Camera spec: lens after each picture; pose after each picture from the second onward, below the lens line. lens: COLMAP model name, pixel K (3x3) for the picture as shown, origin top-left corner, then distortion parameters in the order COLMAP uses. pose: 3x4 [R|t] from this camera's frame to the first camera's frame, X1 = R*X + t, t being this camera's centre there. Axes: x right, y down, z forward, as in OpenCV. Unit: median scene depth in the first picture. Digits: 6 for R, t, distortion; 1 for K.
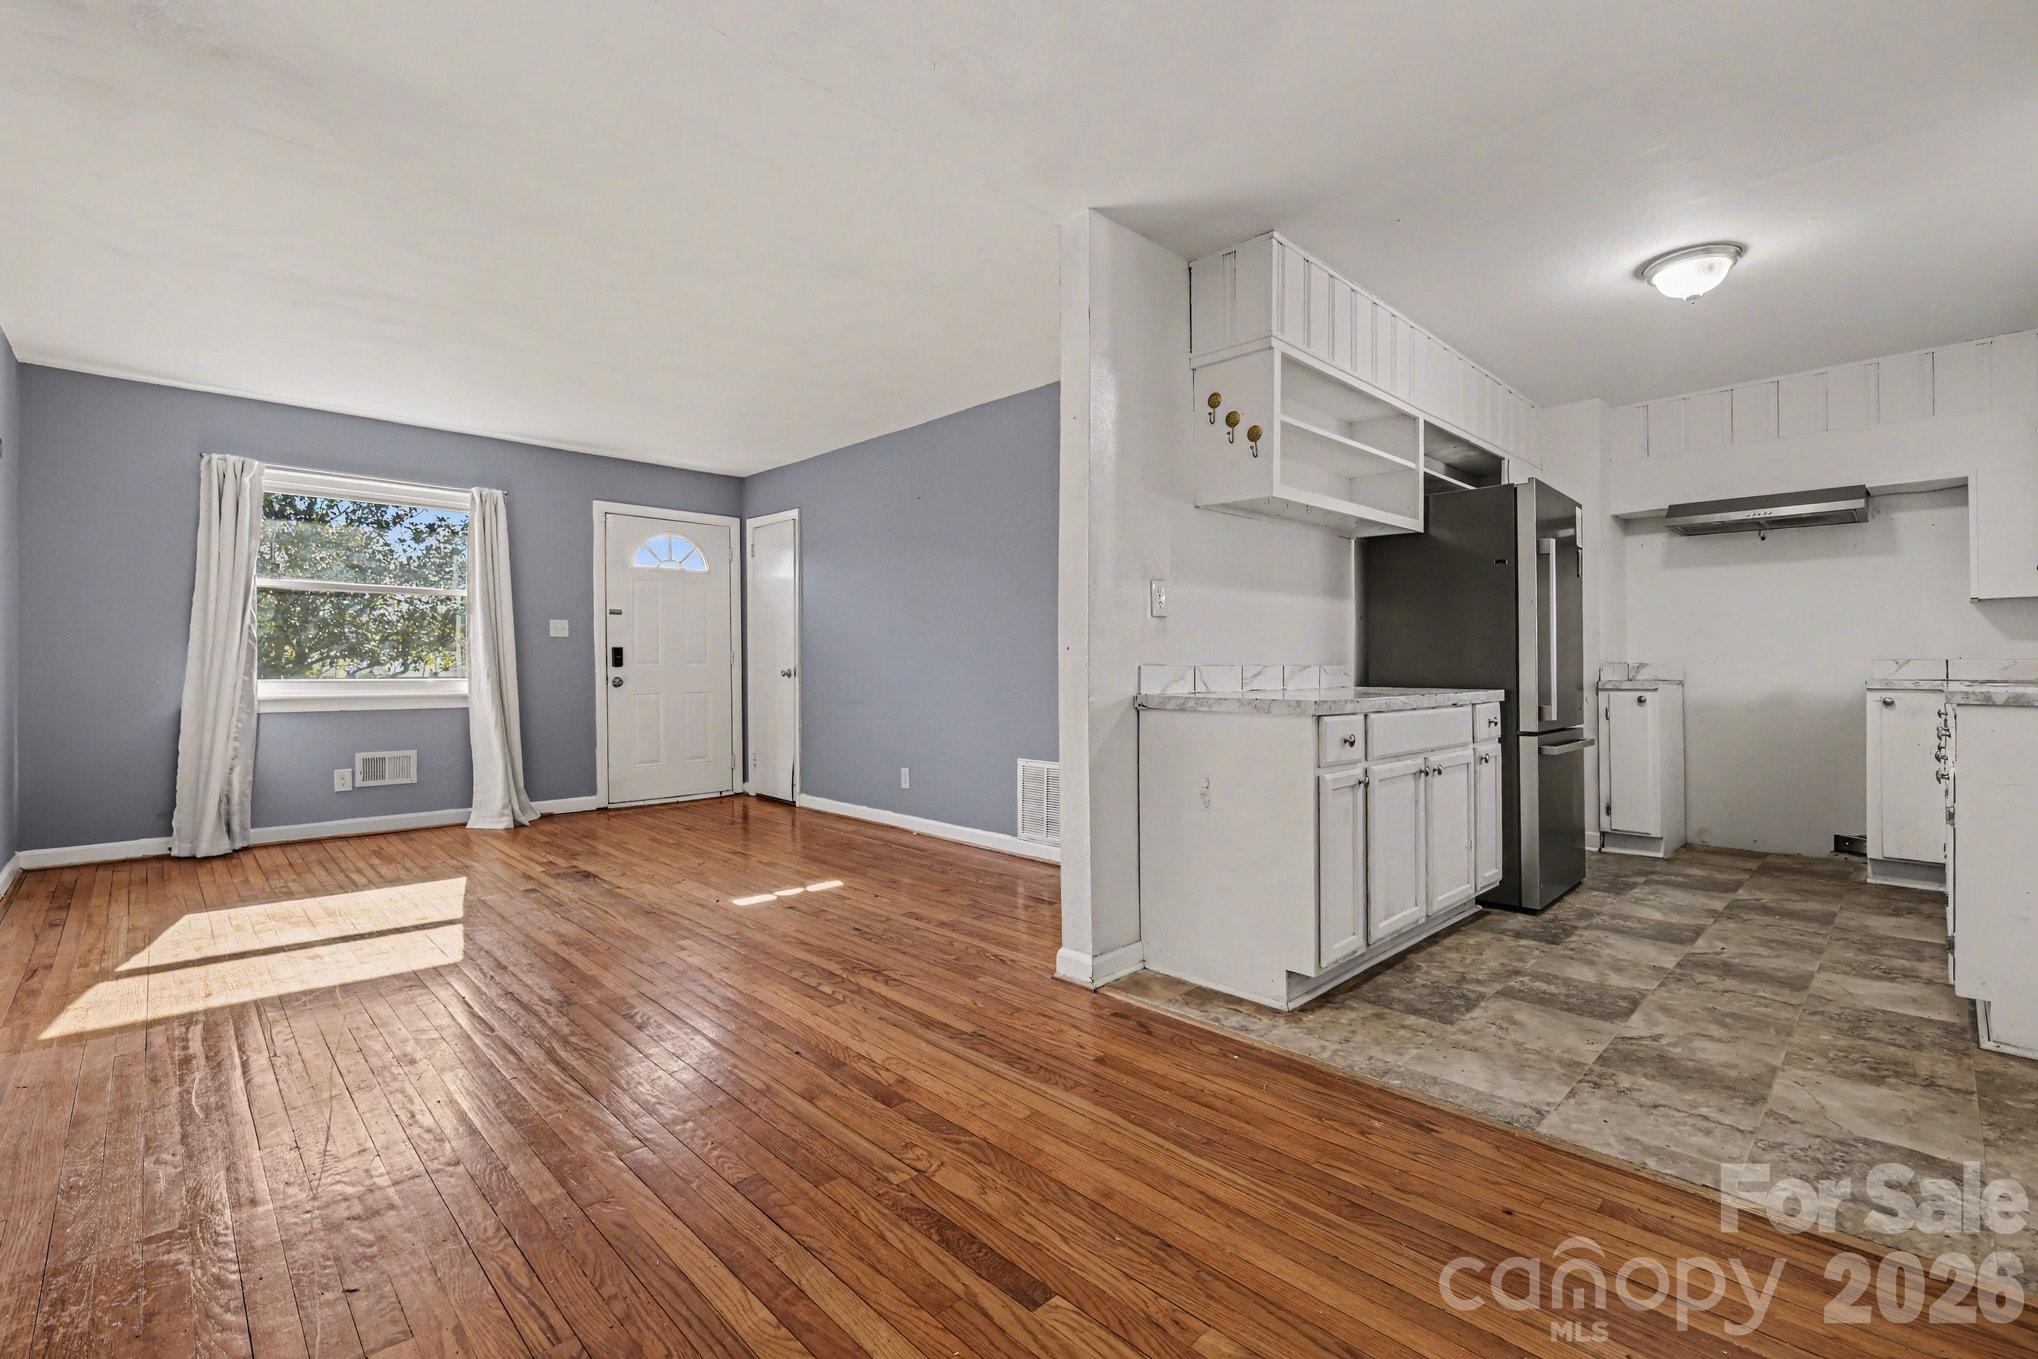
lens RADIAL K [[890.5, 0, 1024.9], [0, 890.5, 663.2], [0, 0, 1]] dist [0.007825, -0.003157]
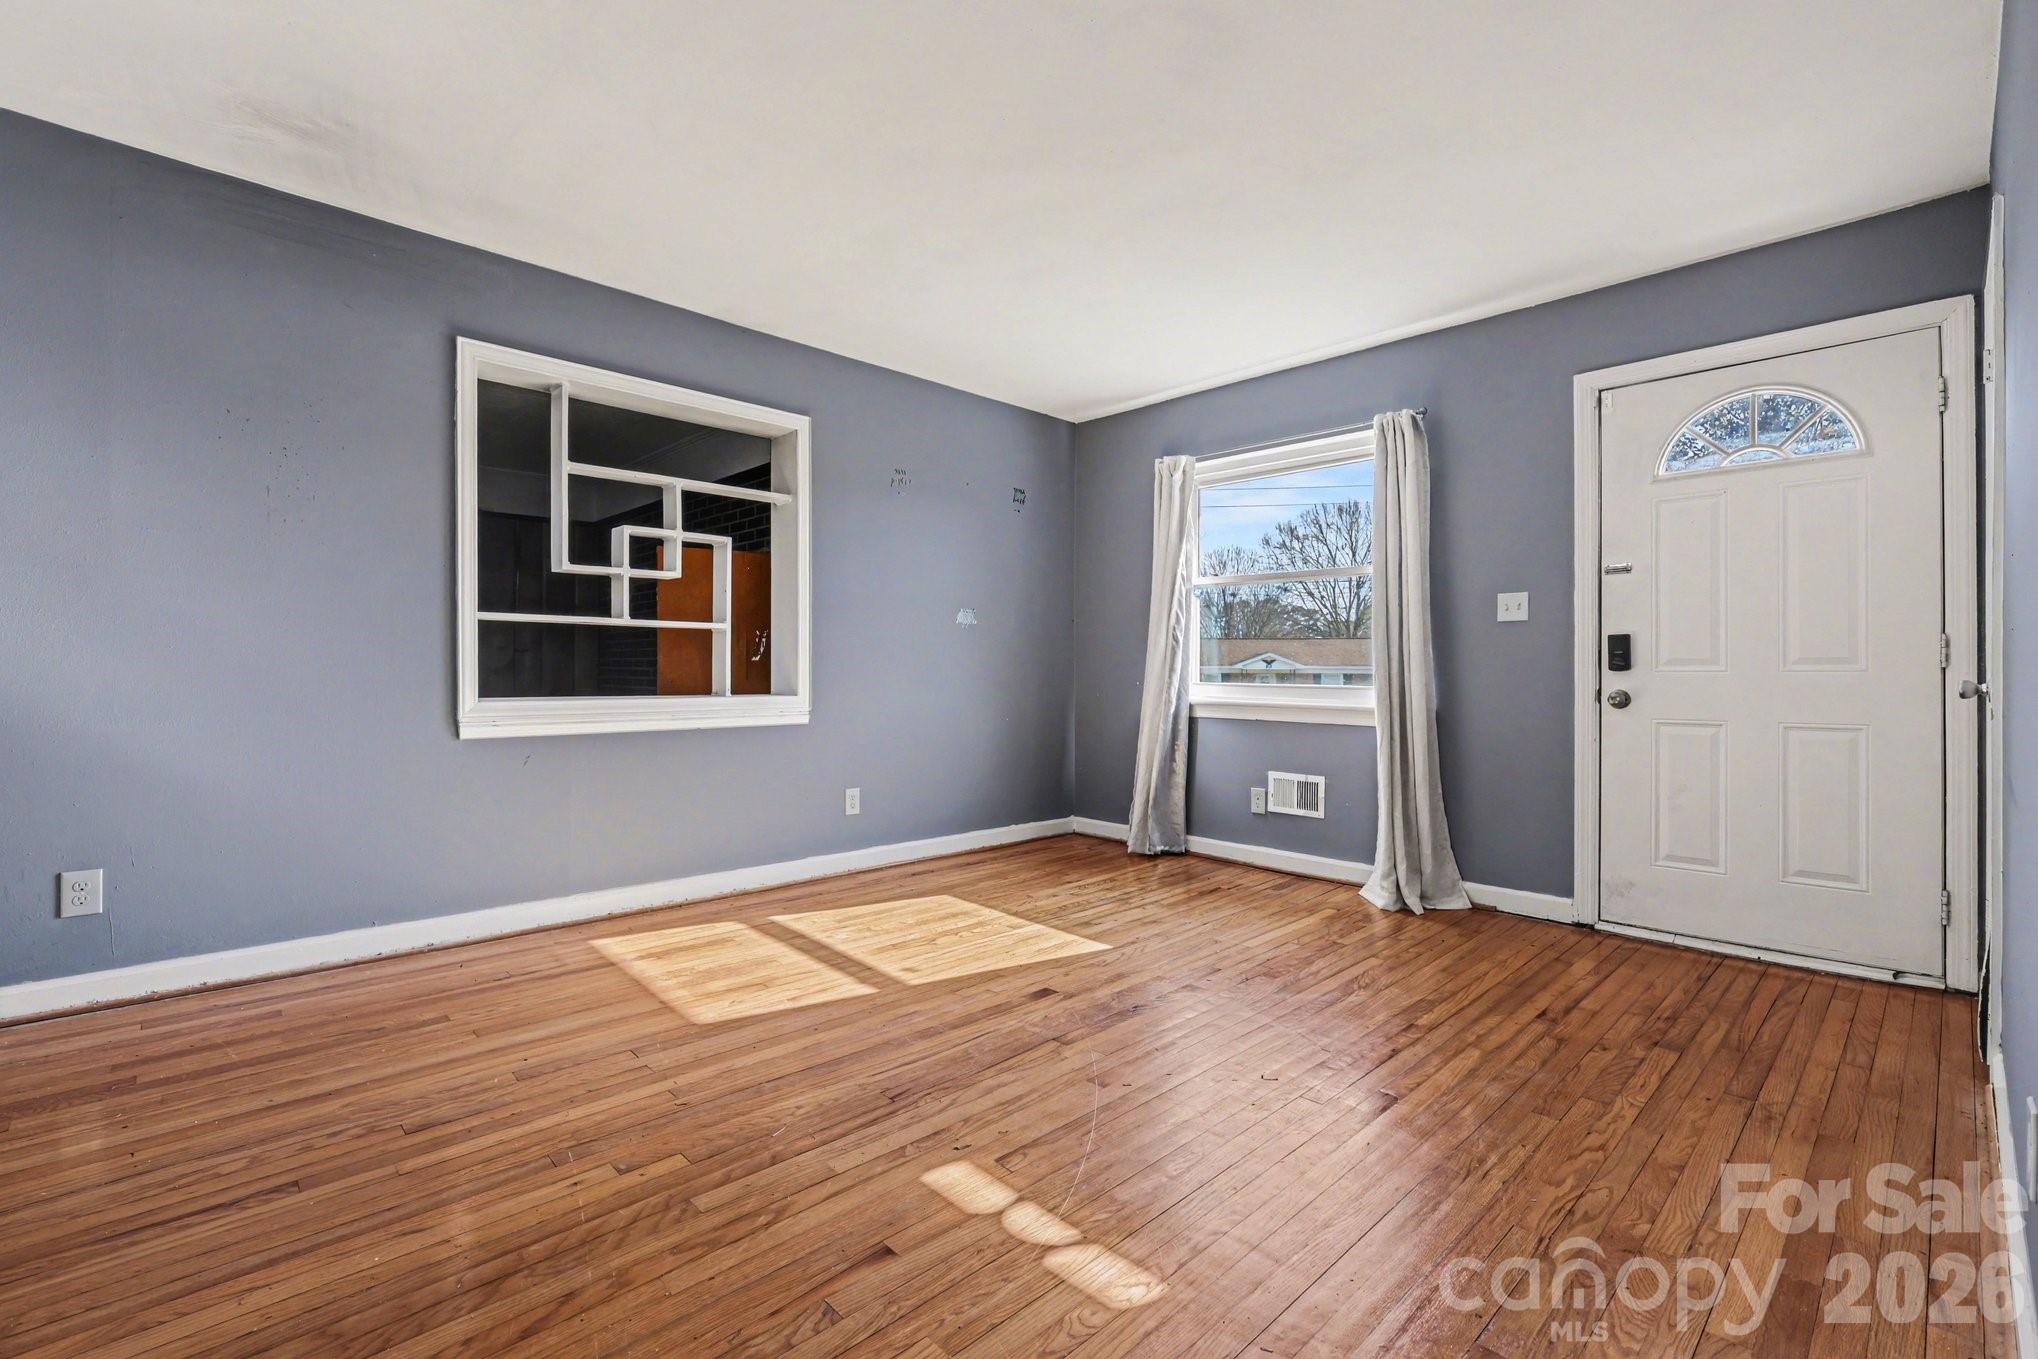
lens RADIAL K [[890.5, 0, 1020.9], [0, 890.5, 677.6], [0, 0, 1]] dist [0.007825, -0.003157]
pose [[-0.014585, 0.009384, -0.999850, 0.091742], [-0.003178, 0.999950, 0.009431, 0.004308], [0.999889, 0.003315, -0.014555, 0.687435]]
